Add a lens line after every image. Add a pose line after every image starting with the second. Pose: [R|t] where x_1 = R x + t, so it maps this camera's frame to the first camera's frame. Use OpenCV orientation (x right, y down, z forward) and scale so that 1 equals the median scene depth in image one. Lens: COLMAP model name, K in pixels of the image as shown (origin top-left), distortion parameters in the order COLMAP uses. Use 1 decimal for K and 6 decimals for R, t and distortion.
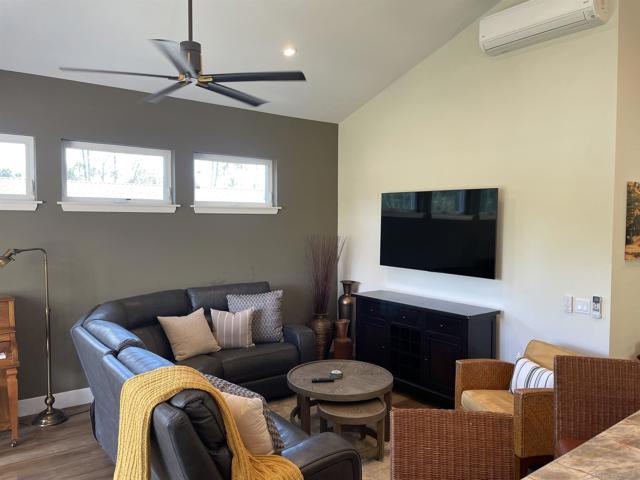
lens RADIAL K [[483.0, 0, 323.2], [0, 483.0, 243.5], [0, 0, 1]] dist [0.068160, -0.060344]
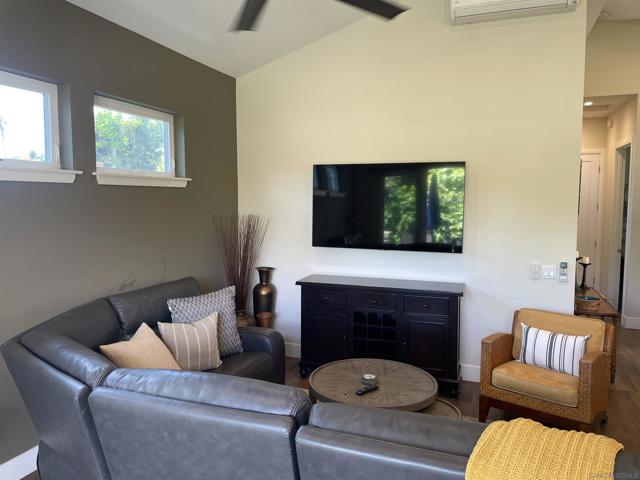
lens RADIAL K [[483.0, 0, 320.9], [0, 483.0, 238.0], [0, 0, 1]] dist [0.068160, -0.060344]
pose [[0.850244, -0.047192, 0.524269, -0.380460], [0.031446, 0.998748, 0.038904, -0.005193], [-0.525449, -0.016592, 0.850663, 0.278442]]
